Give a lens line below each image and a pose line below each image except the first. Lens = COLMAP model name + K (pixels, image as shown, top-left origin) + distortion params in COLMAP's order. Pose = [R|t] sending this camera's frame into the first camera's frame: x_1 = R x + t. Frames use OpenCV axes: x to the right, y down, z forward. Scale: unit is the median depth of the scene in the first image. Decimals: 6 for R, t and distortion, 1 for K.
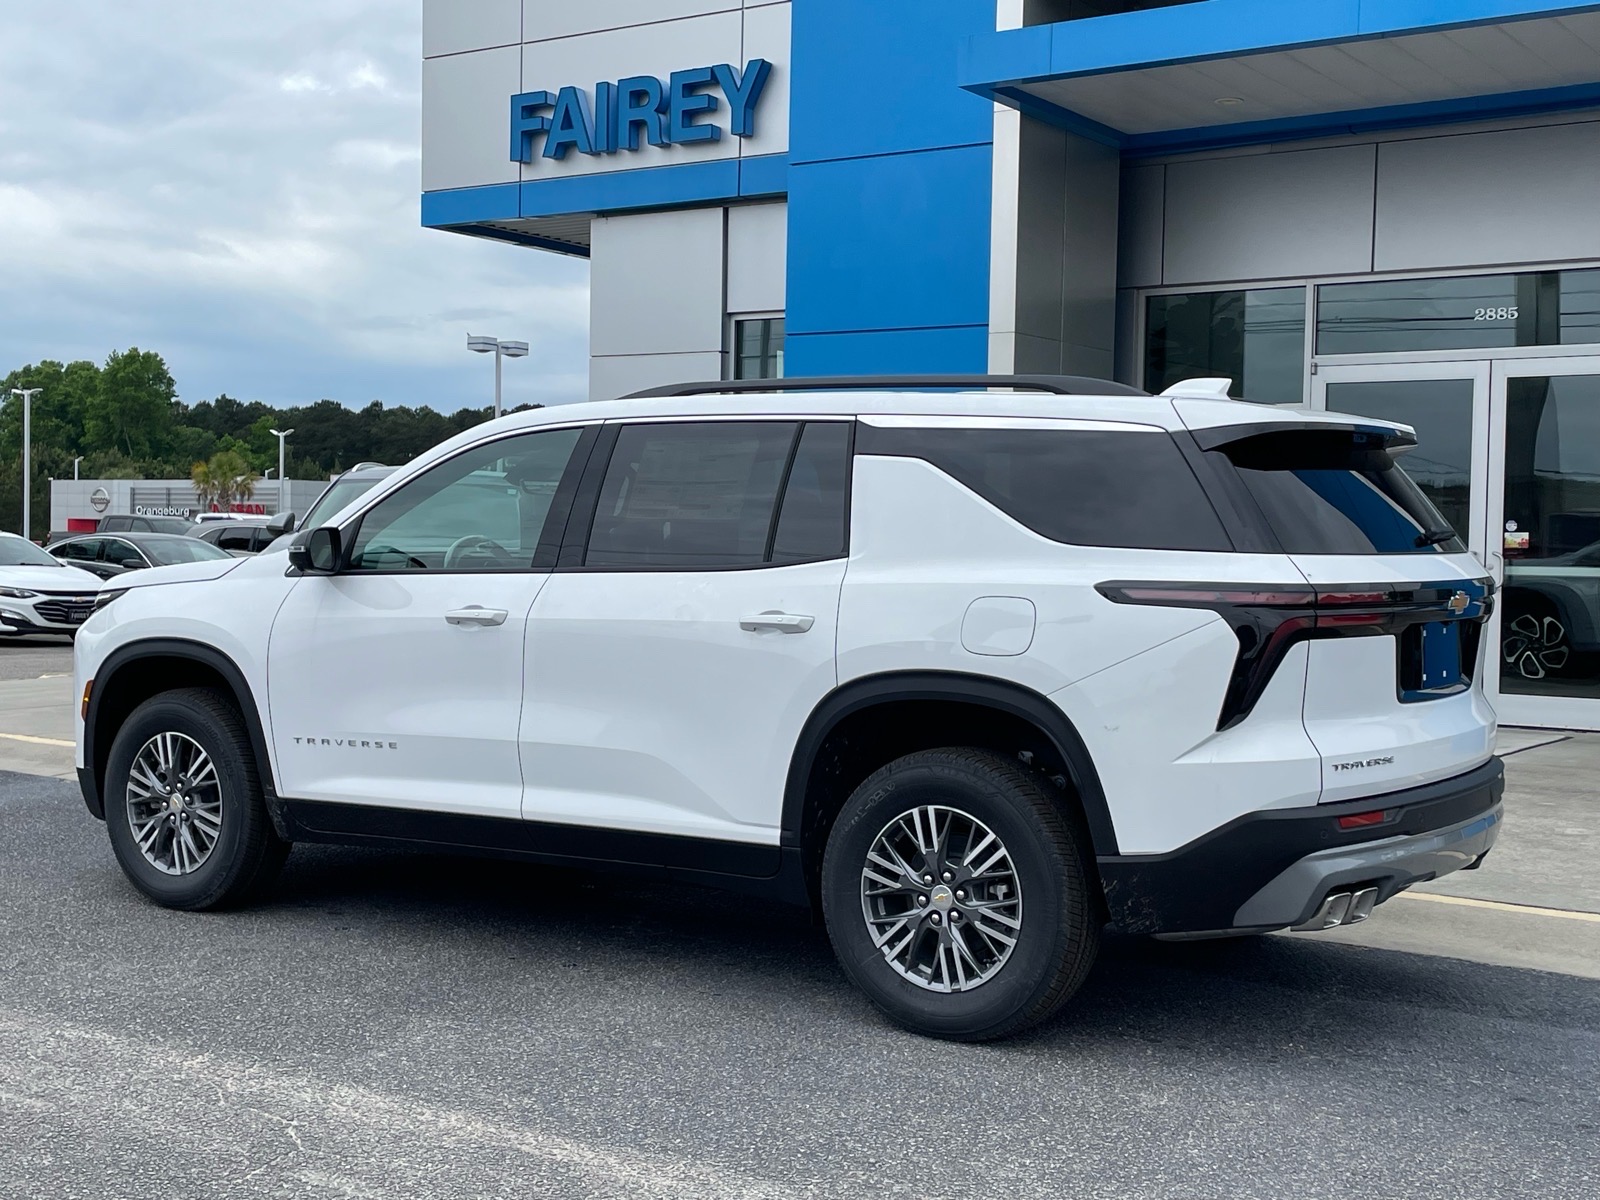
lens RADIAL K [[2055.0, 0, 826.7], [0, 2055.0, 605.1], [0, 0, 1]] dist [0.122843, -0.005678]
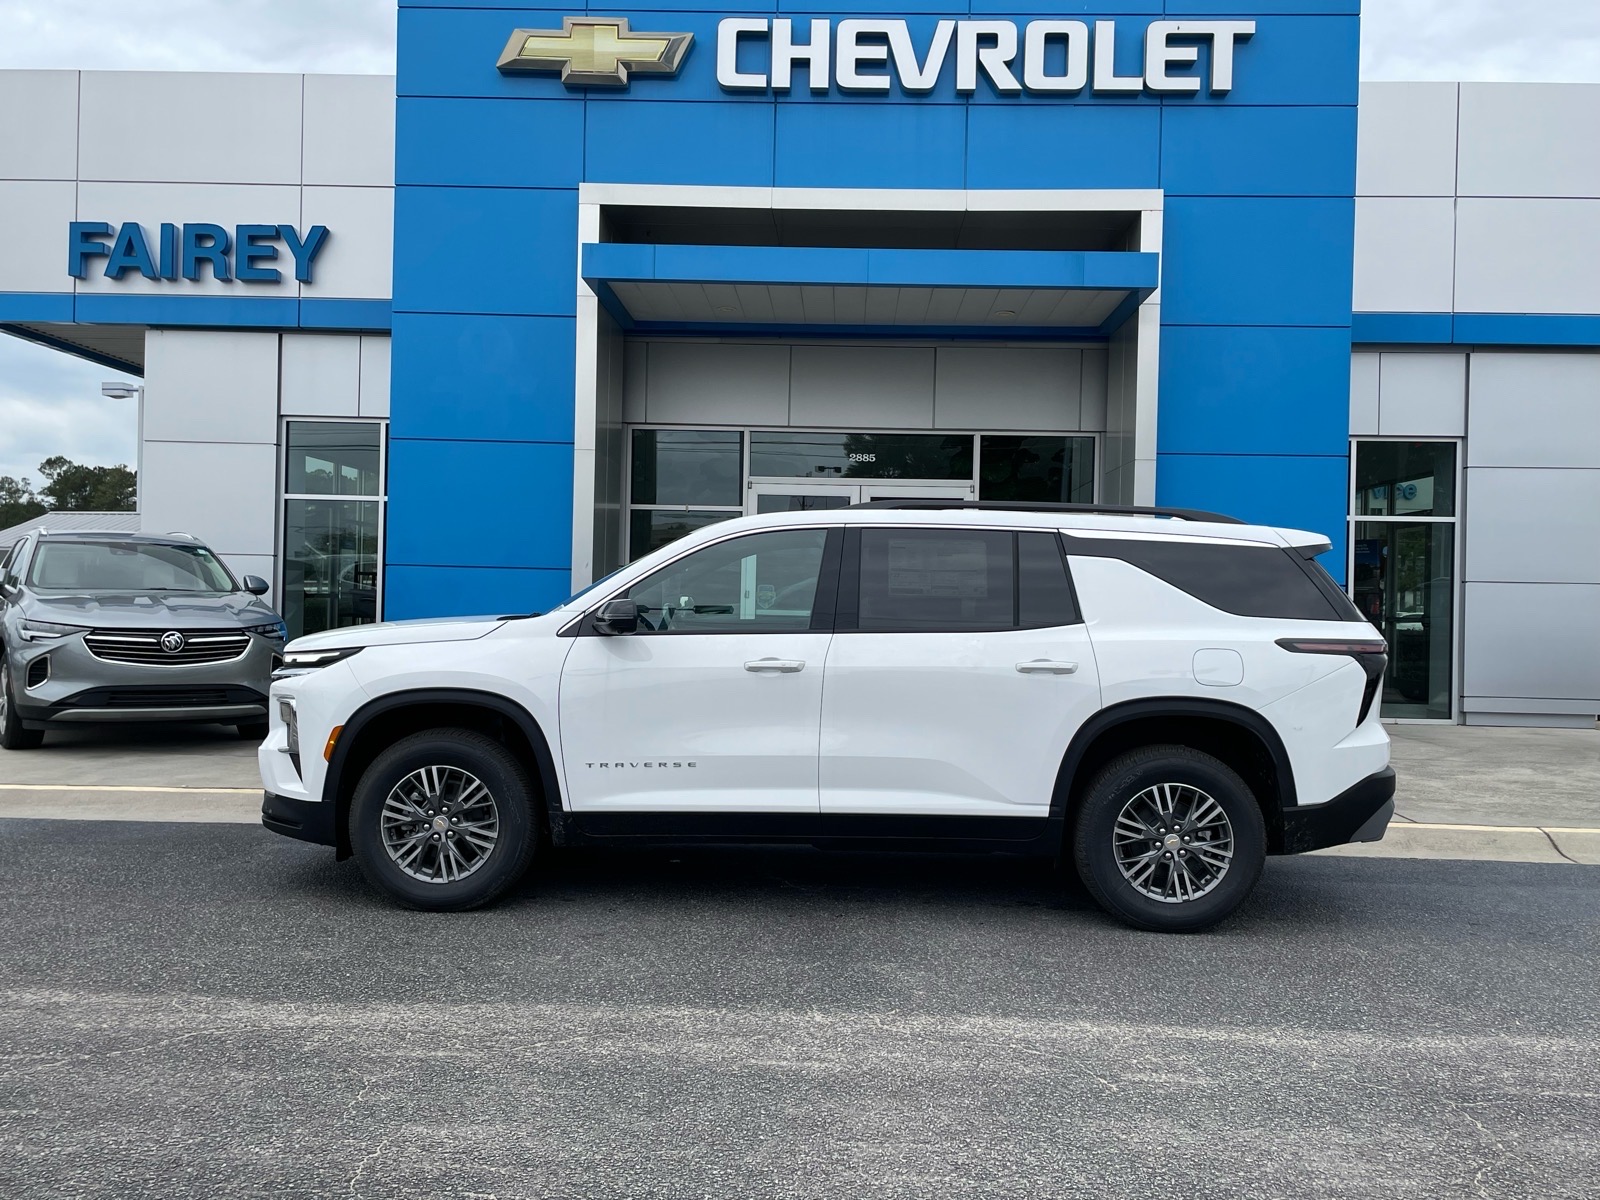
lens RADIAL K [[1402.6, 0, 808.9], [0, 1402.6, 591.7], [0, 0, 1]] dist [0.089991, -0.109471]
pose [[0.844214, 0.004078, 0.535990, -0.250551], [0.009417, 0.999704, -0.022439, -0.008684], [-0.535923, 0.023991, 0.843926, 0.080335]]
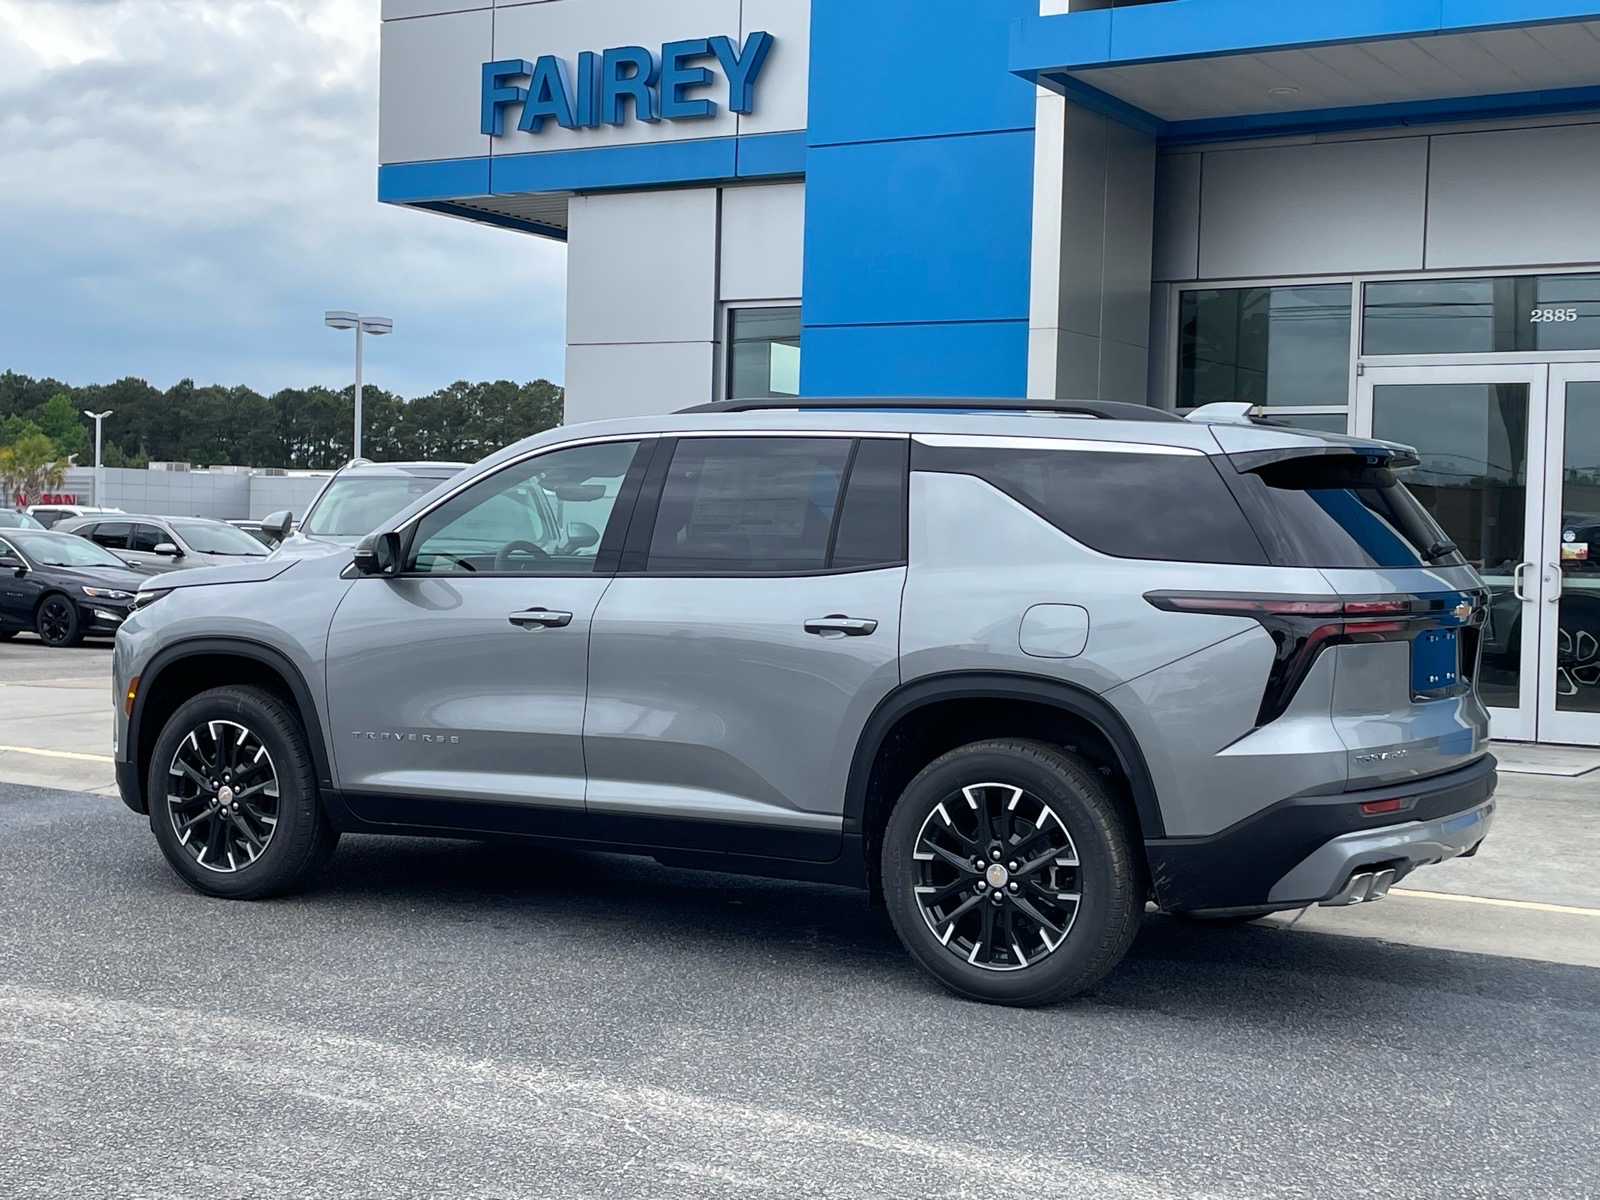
lens RADIAL K [[2279.4, 0, 800.0], [0, 2279.4, 600.0], [0, 0, 1]] dist [0.124870, -0.031525]
pose [[0.998628, 0.006561, 0.051954, -0.066558], [-0.006300, 0.999967, -0.005172, -0.000672], [-0.051986, 0.004838, 0.998636, -0.038143]]
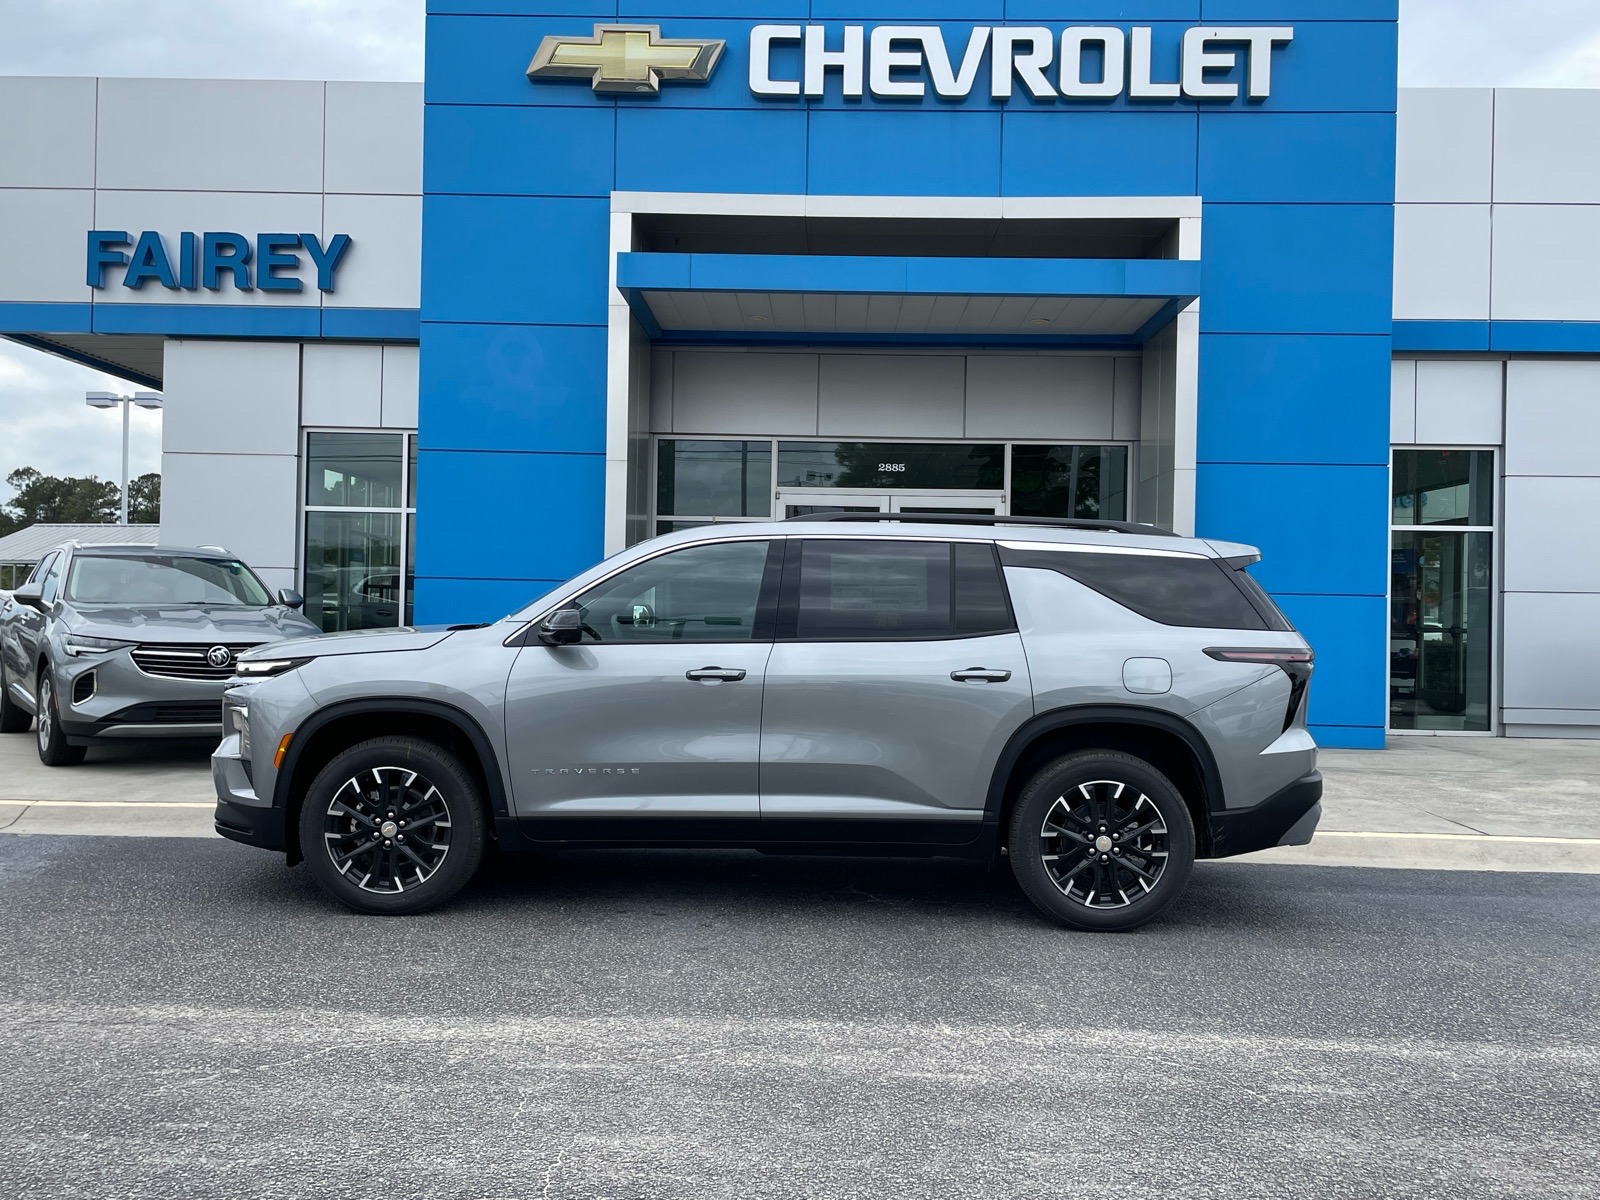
lens RADIAL K [[1433.4, 0, 803.0], [0, 1433.4, 590.5], [0, 0, 1]] dist [0.092365, -0.113720]
pose [[0.840746, 0.006477, 0.541391, -0.277857], [0.012402, 0.999436, -0.031216, -0.009091], [-0.541288, 0.032959, 0.840191, 0.089593]]
